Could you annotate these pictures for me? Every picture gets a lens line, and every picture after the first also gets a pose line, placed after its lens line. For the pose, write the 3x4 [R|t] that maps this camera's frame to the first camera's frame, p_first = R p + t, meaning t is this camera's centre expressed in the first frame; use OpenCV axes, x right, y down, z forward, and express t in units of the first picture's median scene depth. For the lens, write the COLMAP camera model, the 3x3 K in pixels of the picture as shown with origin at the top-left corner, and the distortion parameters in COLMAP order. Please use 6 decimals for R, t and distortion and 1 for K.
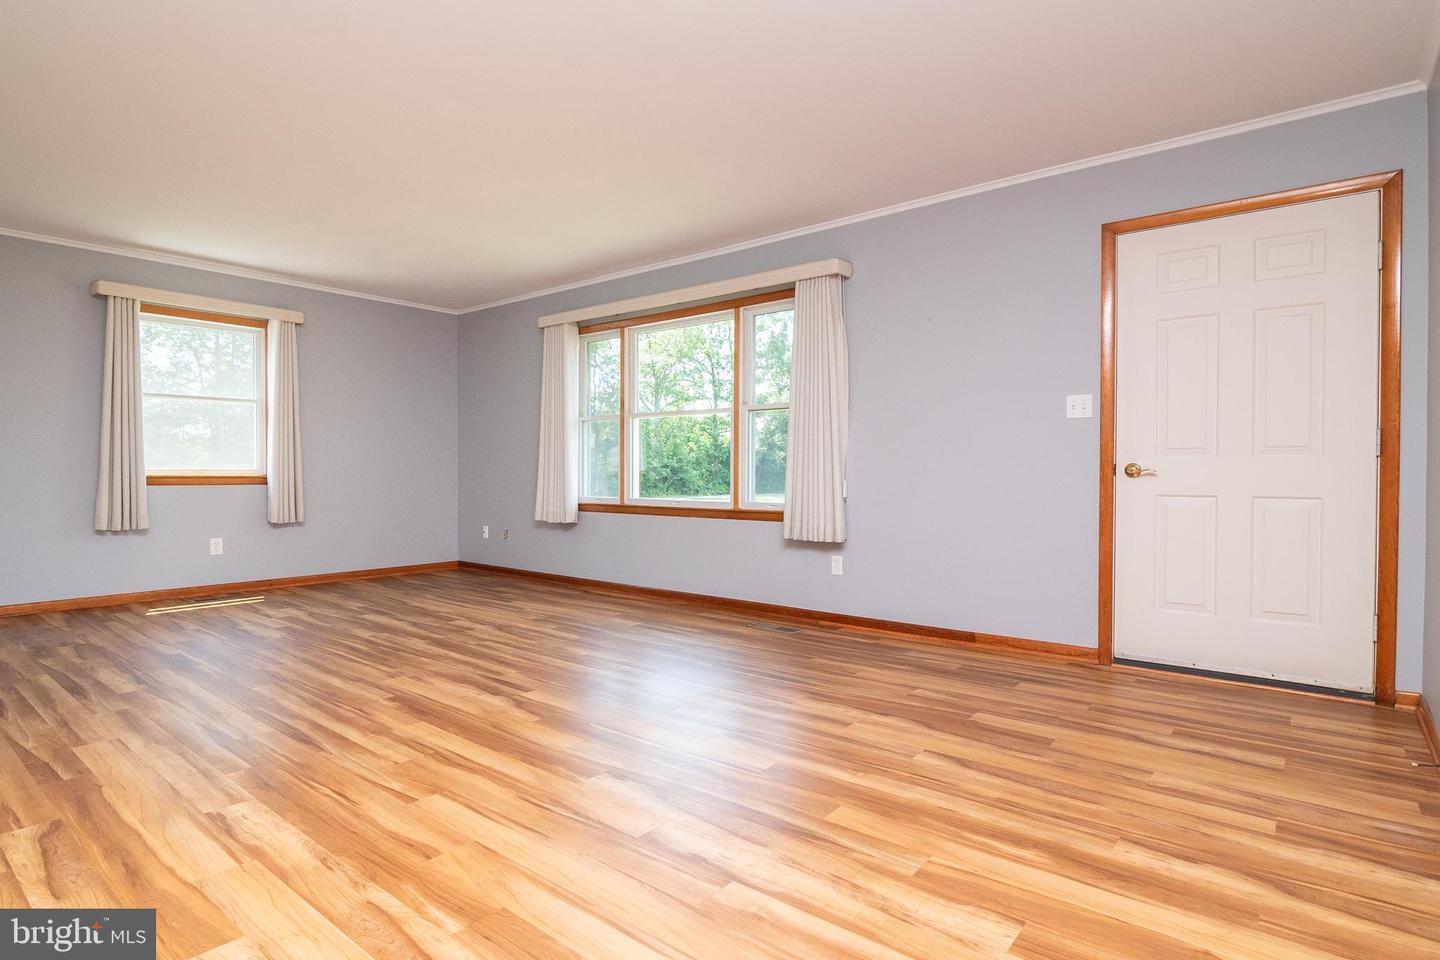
lens RADIAL K [[717.2, 0, 675.8], [0, 717.2, 486.5], [0, 0, 1]] dist [-0.006523, -0.004805]
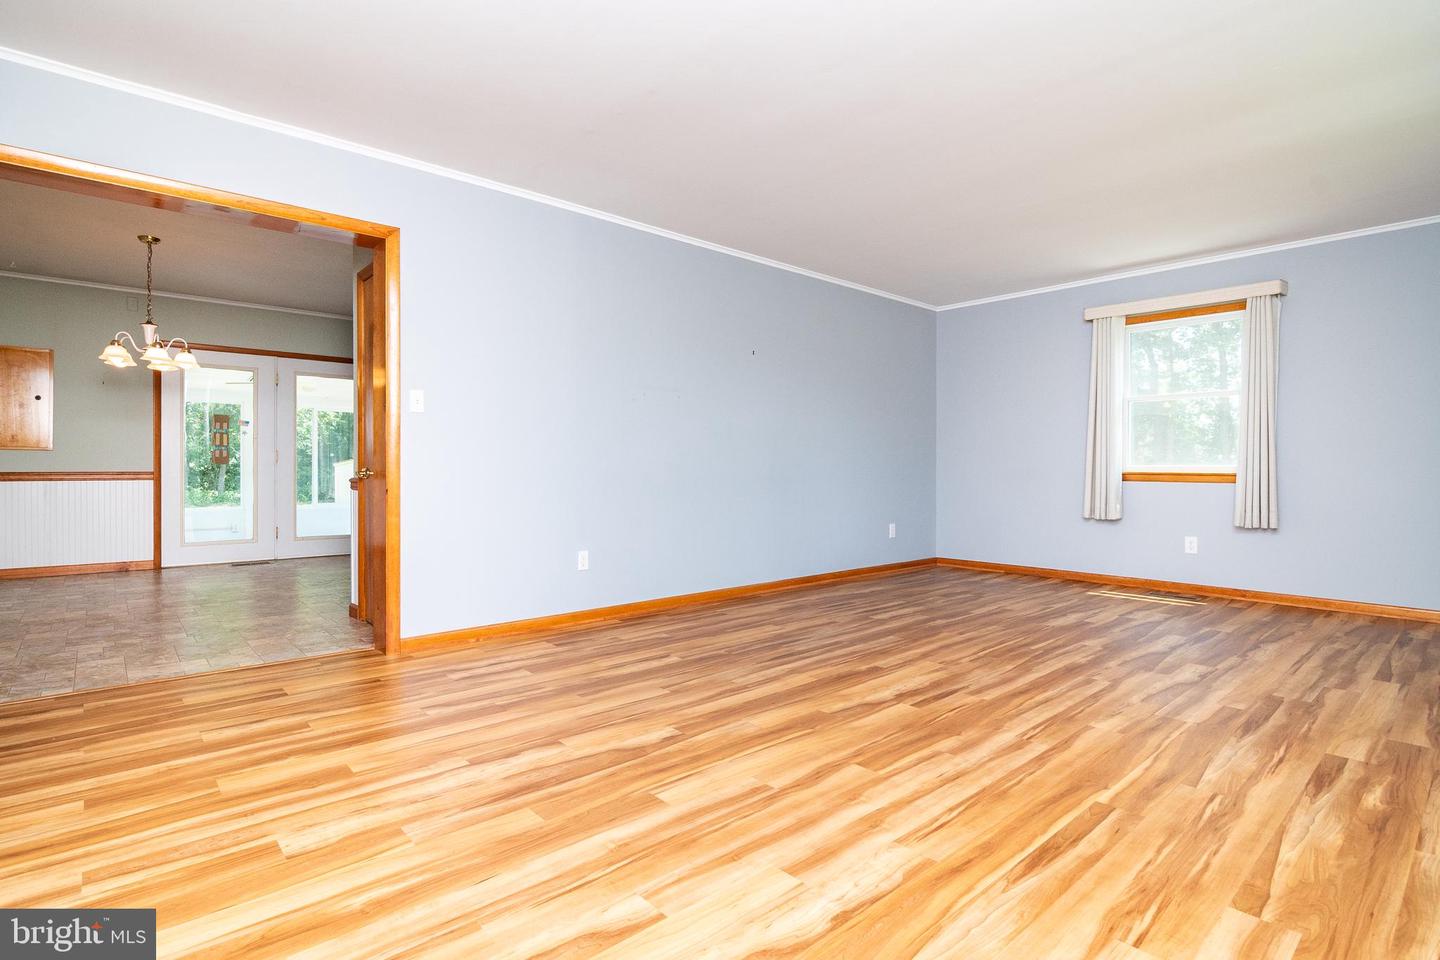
lens RADIAL K [[717.2, 0, 732.9], [0, 717.2, 489.3], [0, 0, 1]] dist [-0.006523, -0.004805]
pose [[-0.099419, 0.028494, -0.994638, 0.749000], [-0.022970, 0.999258, 0.030922, -0.016085], [0.994781, 0.025921, -0.098690, 0.879728]]
